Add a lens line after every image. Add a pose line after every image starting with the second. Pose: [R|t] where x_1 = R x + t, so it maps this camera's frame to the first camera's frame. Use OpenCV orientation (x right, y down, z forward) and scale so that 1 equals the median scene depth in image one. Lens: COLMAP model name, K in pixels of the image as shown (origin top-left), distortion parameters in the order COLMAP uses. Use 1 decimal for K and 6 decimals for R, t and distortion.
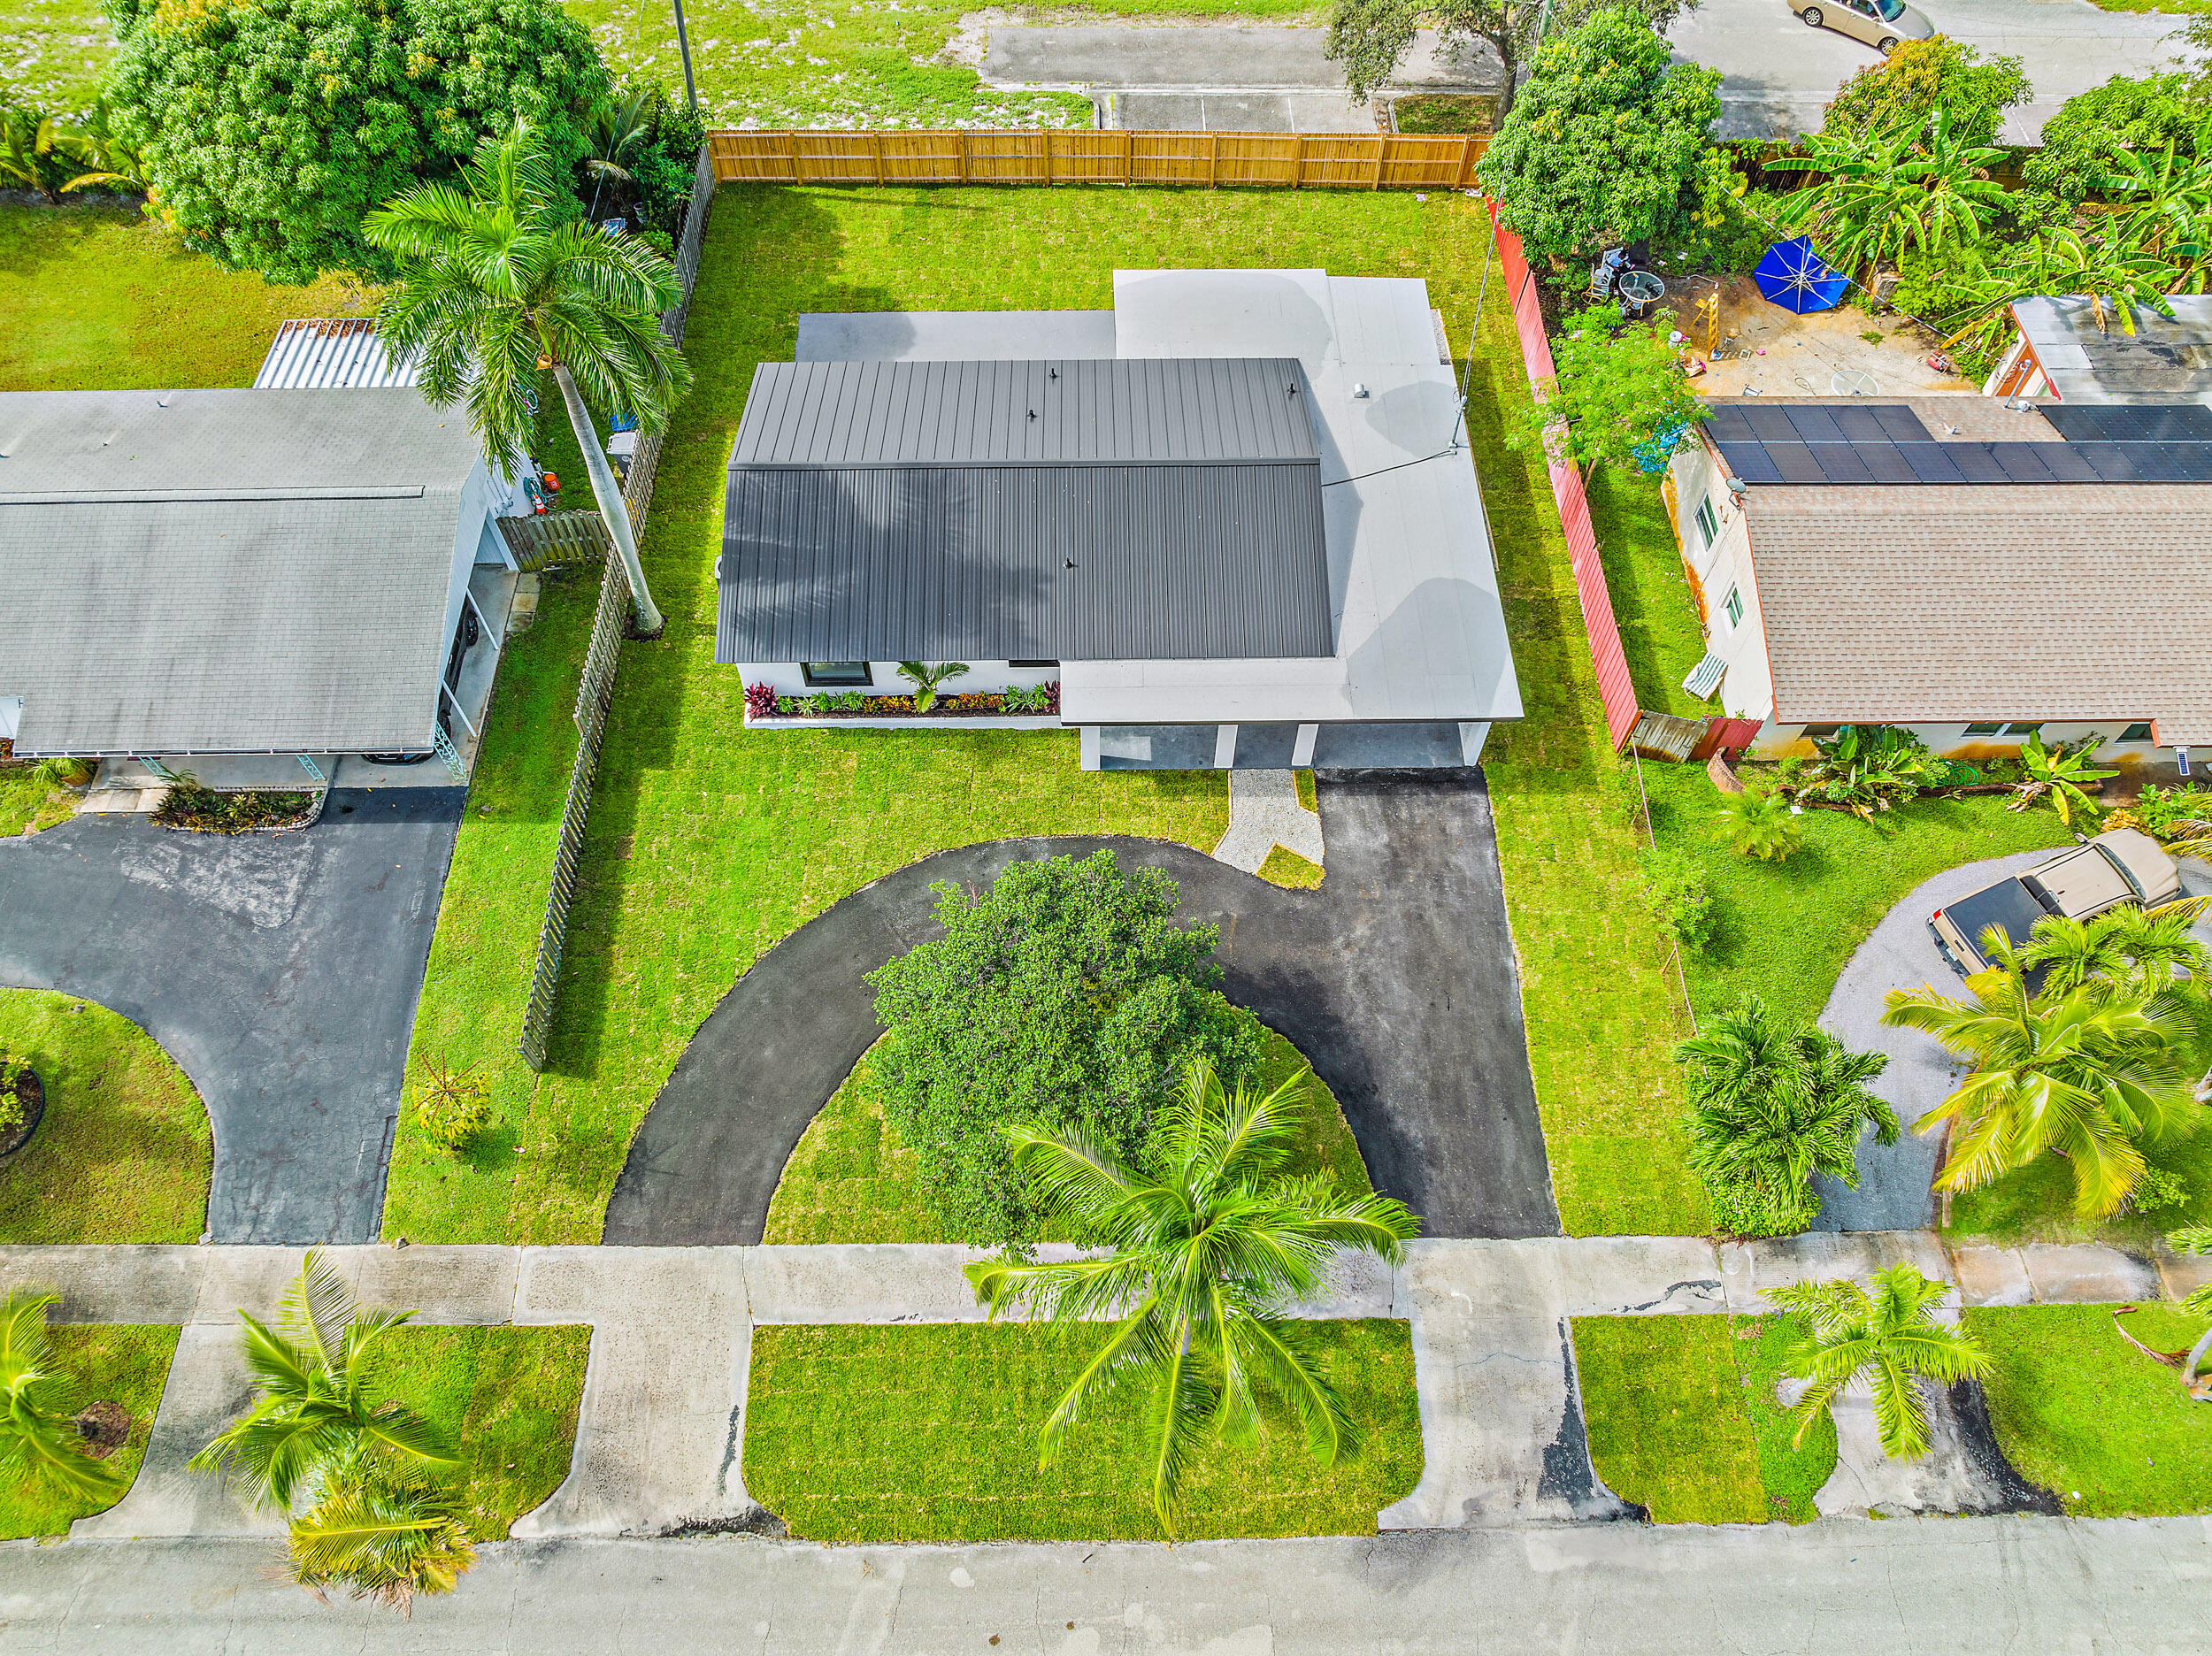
lens RADIAL K [[1560.8, 0, 1106.0], [0, 1560.8, 828.0], [0, 0, 1]] dist [-0.042690, 0.011938]
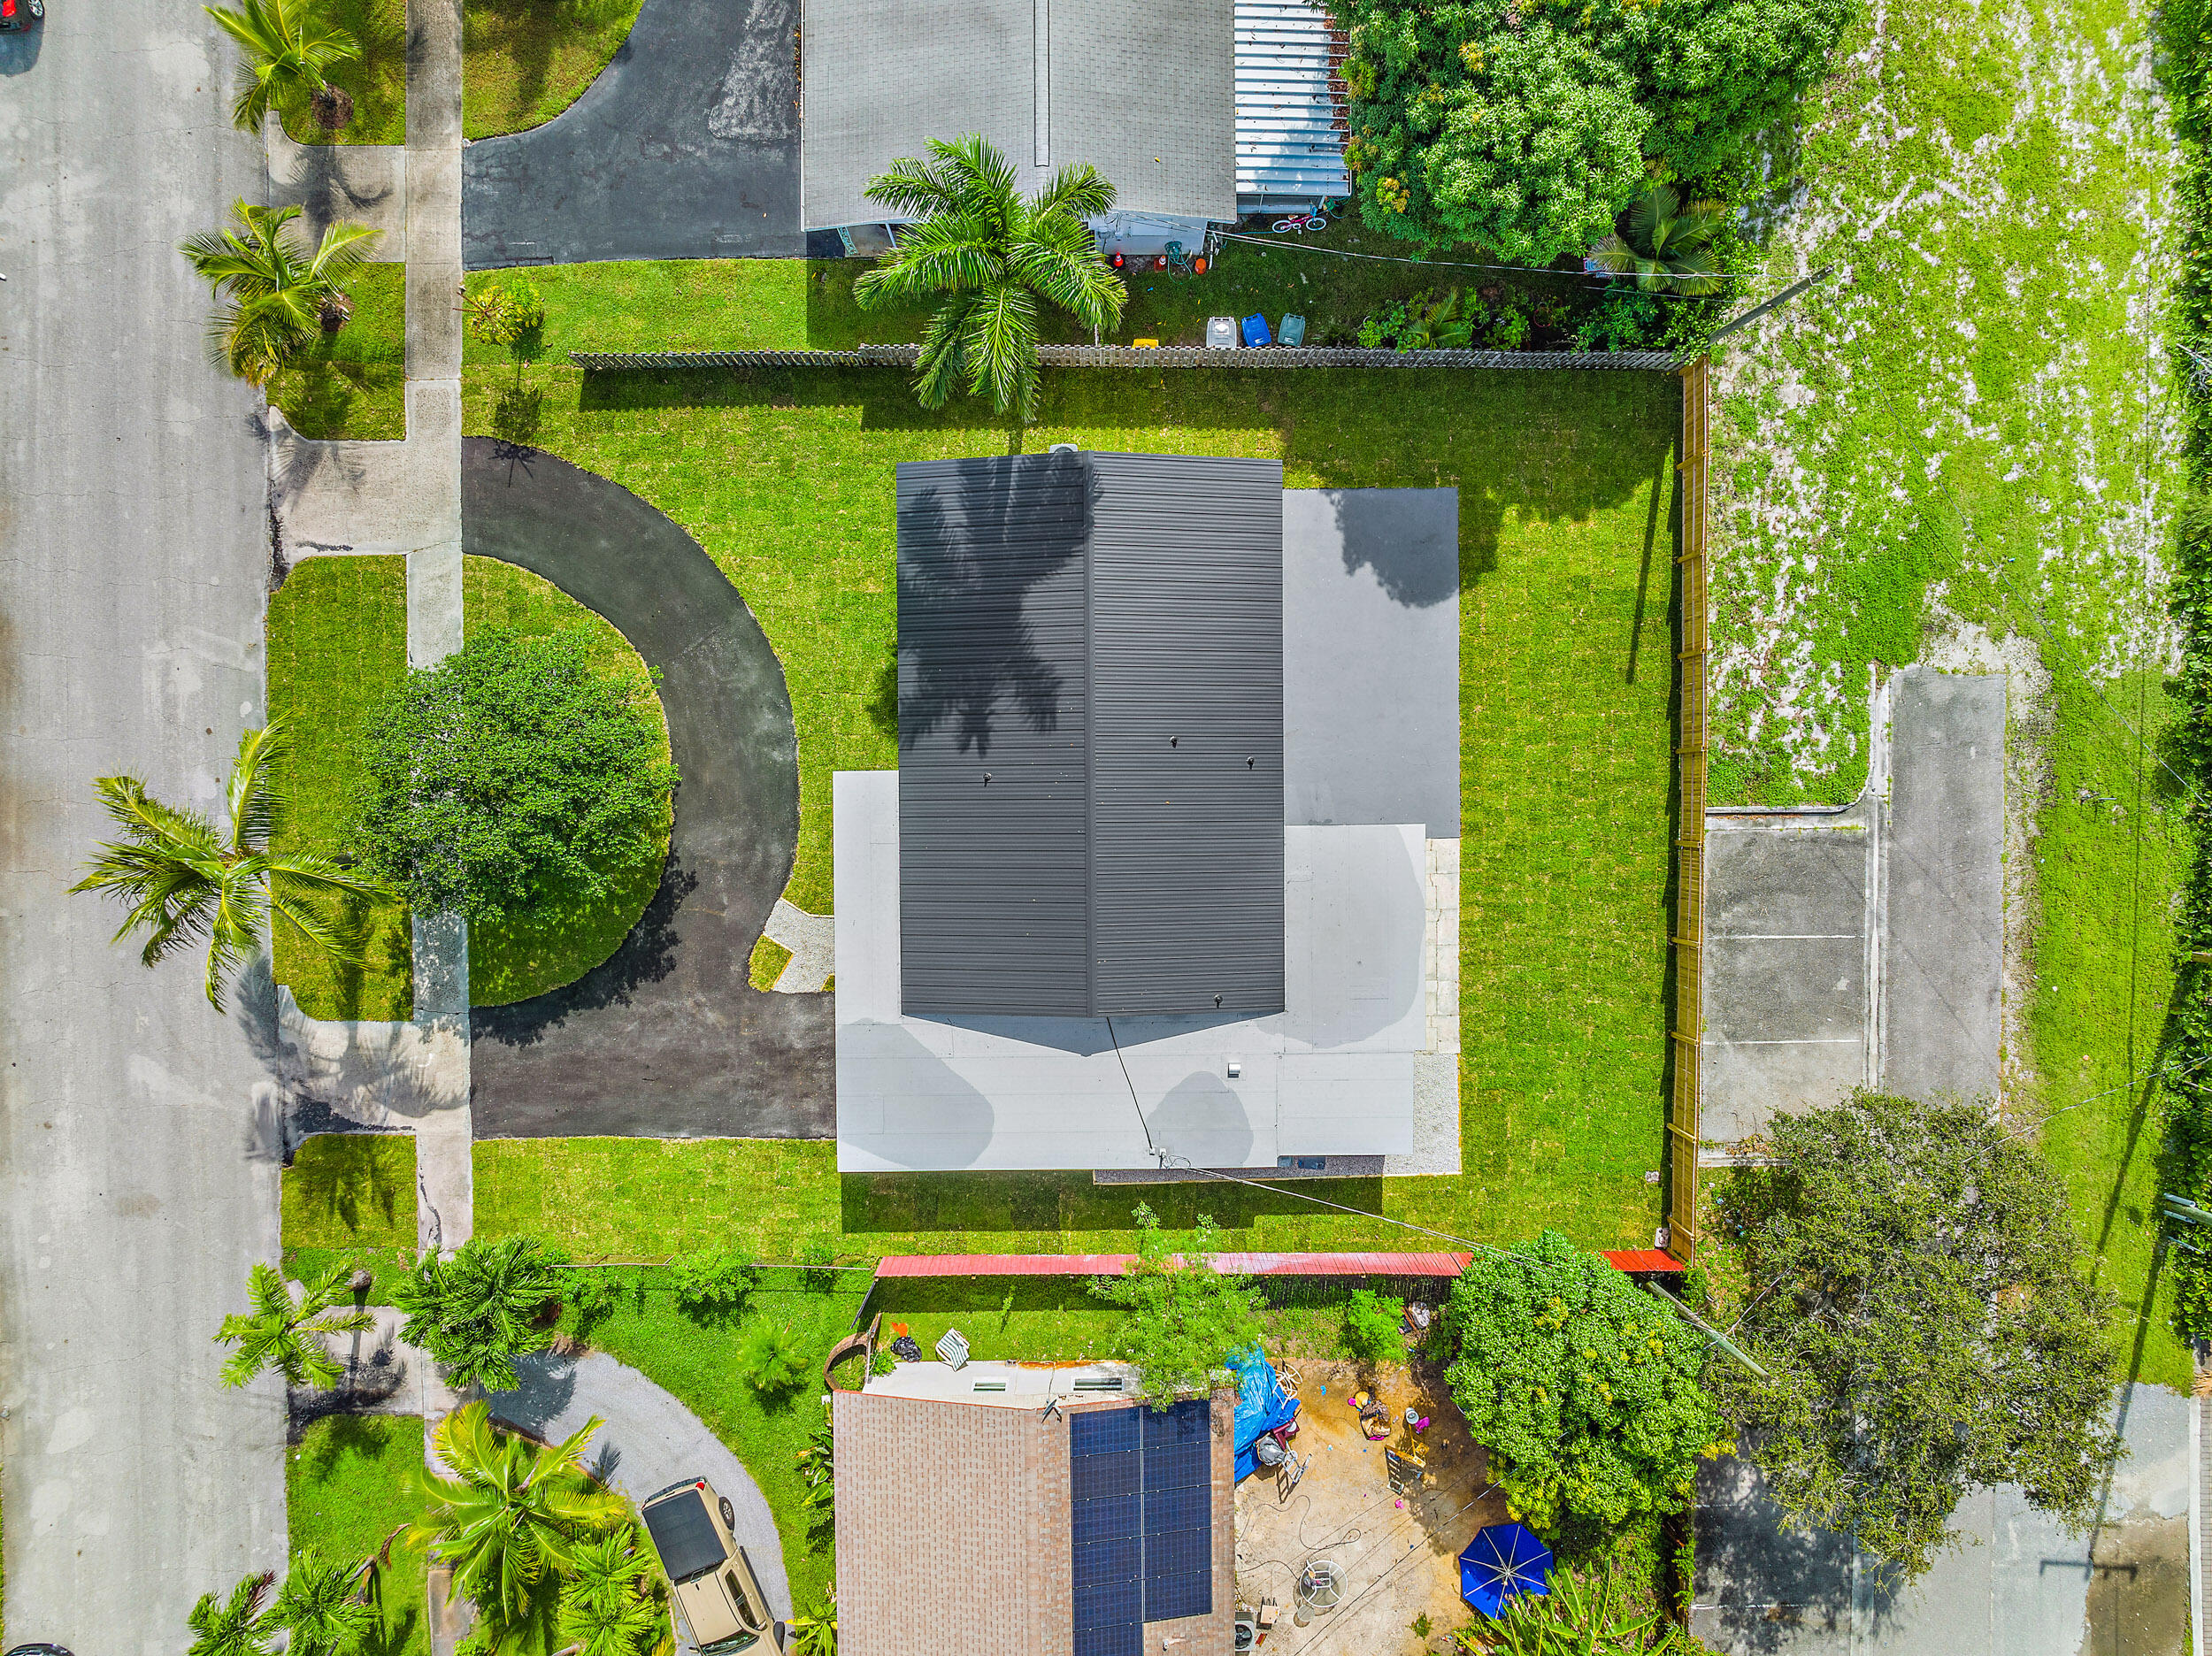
lens RADIAL K [[1560.8, 0, 1106.0], [0, 1560.8, 828.0], [0, 0, 1]] dist [-0.042690, 0.011938]
pose [[-0.010671, 0.999863, 0.012619, -0.003201], [-0.850092, -0.015716, 0.526399, -0.826660], [0.526526, -0.005110, 0.850144, 0.121916]]
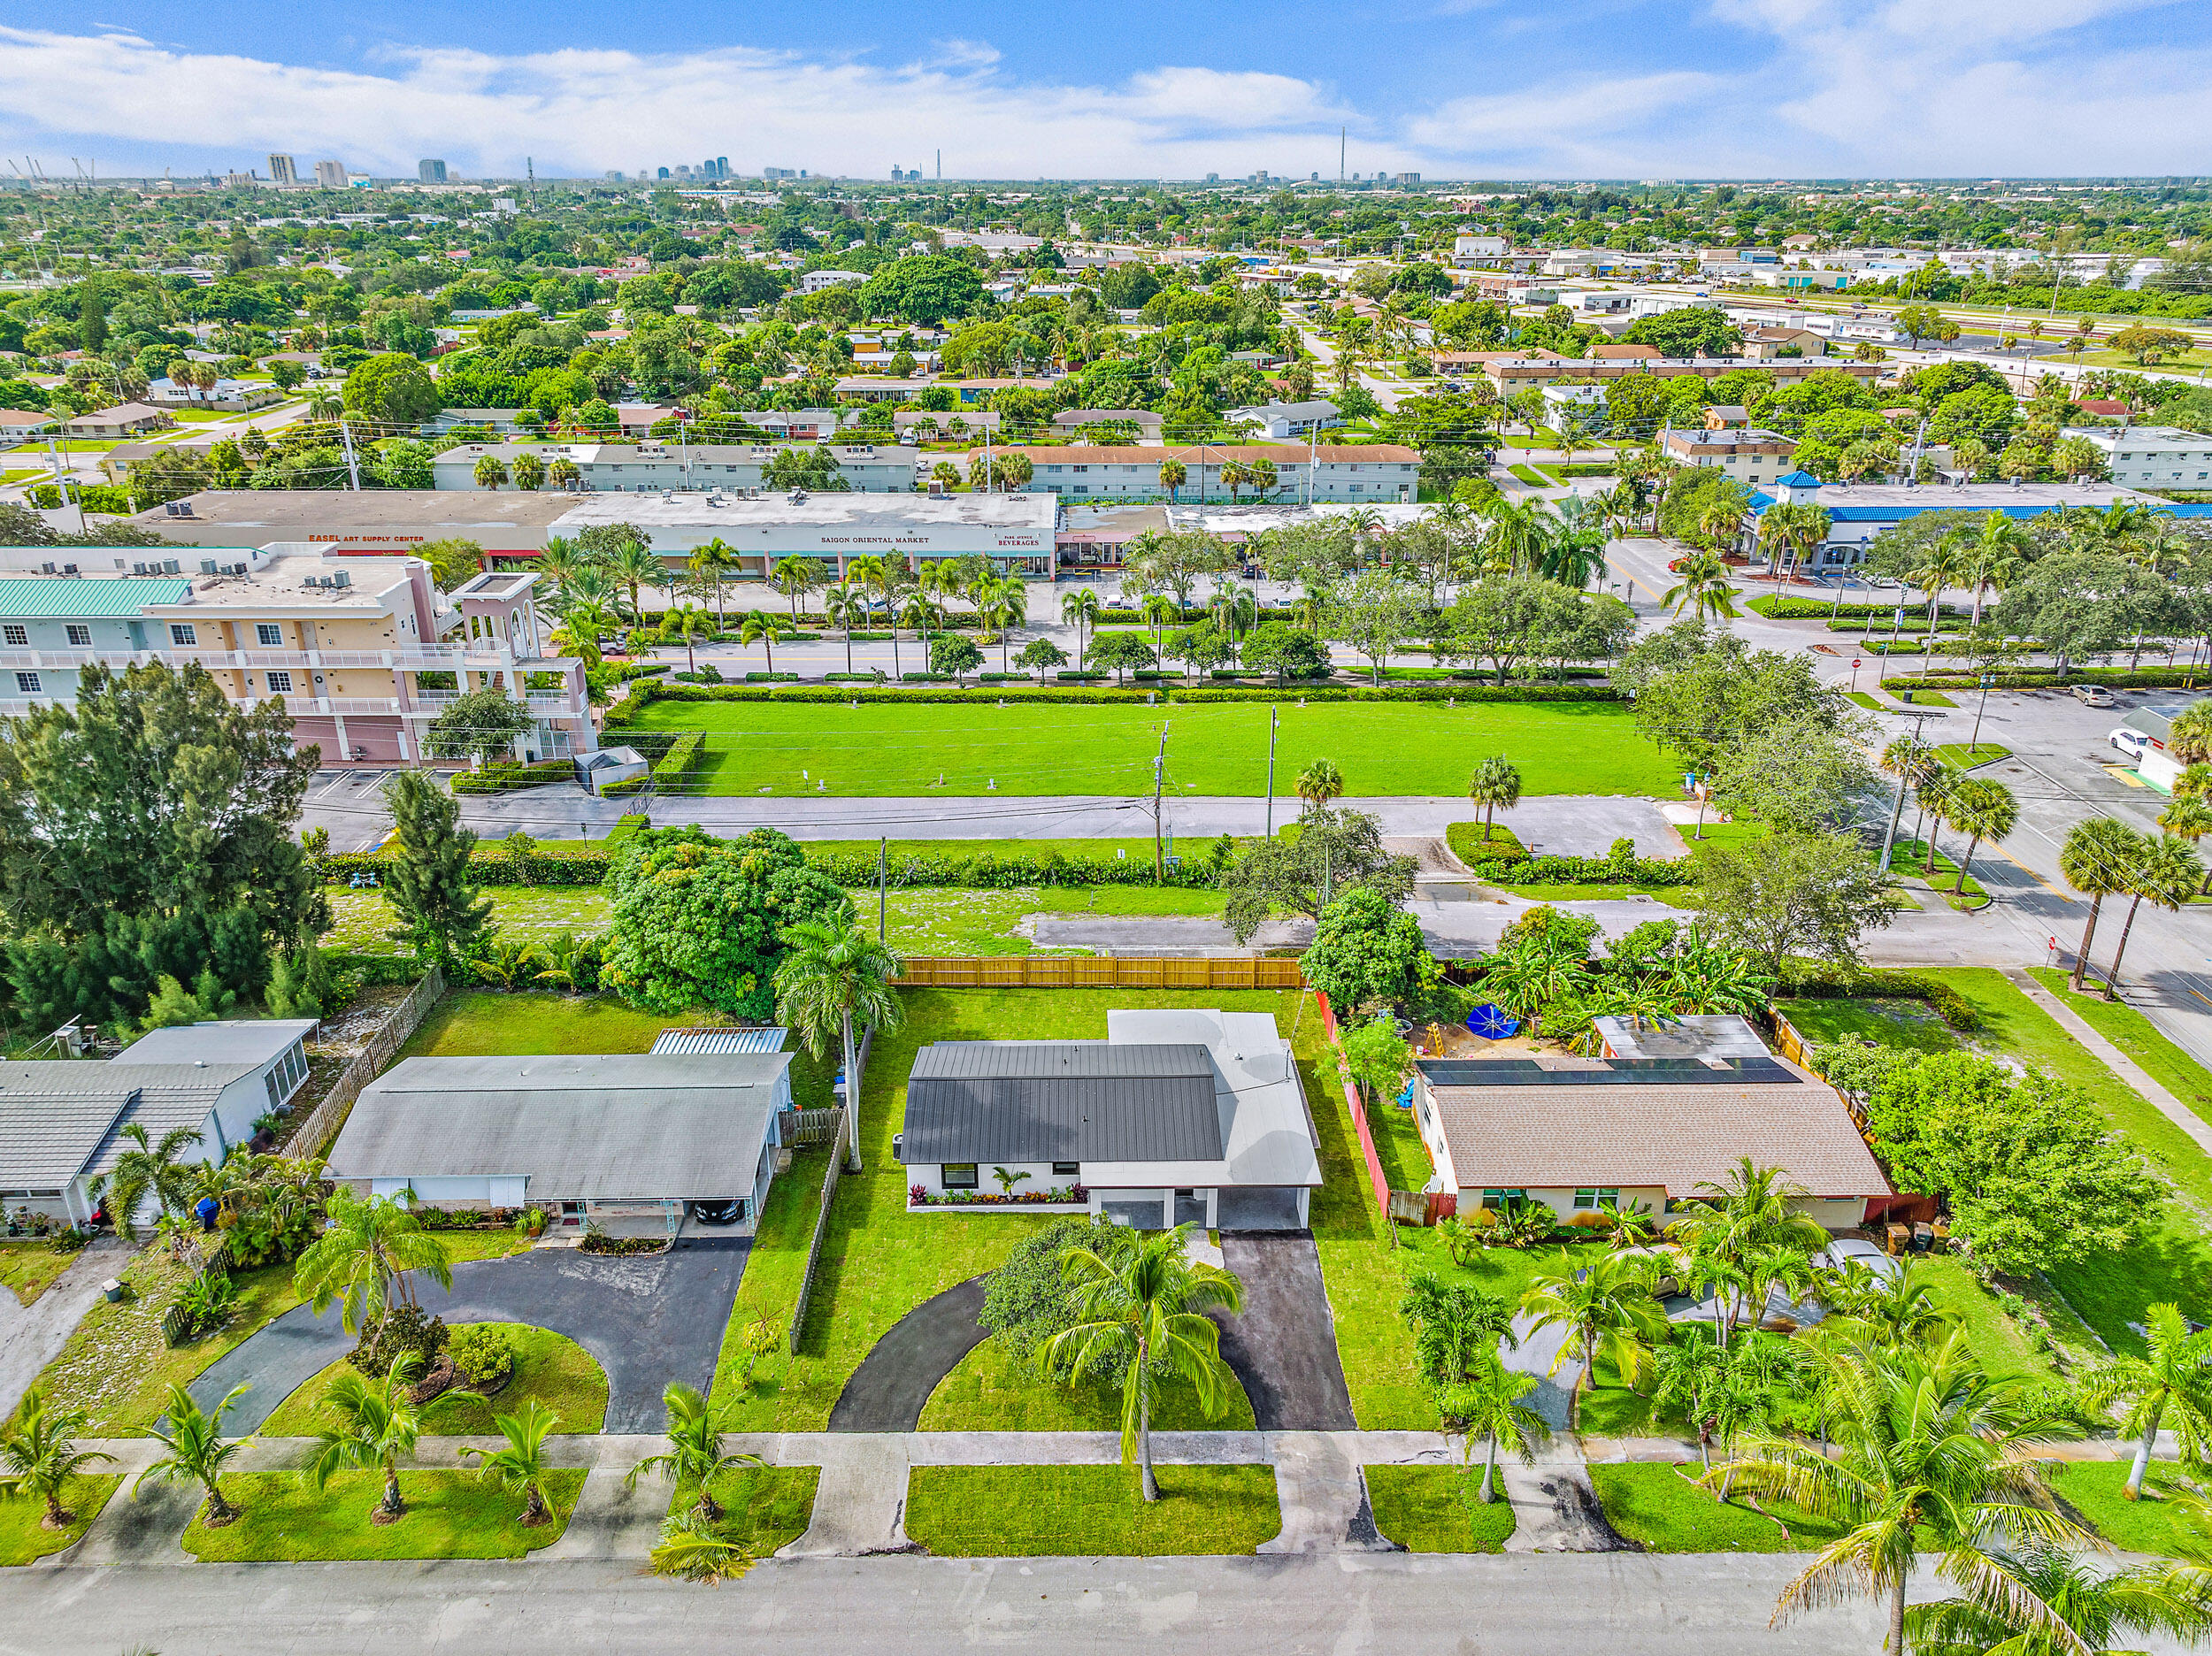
lens RADIAL K [[1548.5, 0, 1106.0], [0, 1548.5, 828.0], [0, 0, 1]] dist [-0.000331, 0.001391]
pose [[0.999987, -0.004864, 0.001636, 0.001358], [0.004902, 0.811104, -0.584881, 0.667875], [0.001518, 0.584882, 0.811117, -0.777237]]
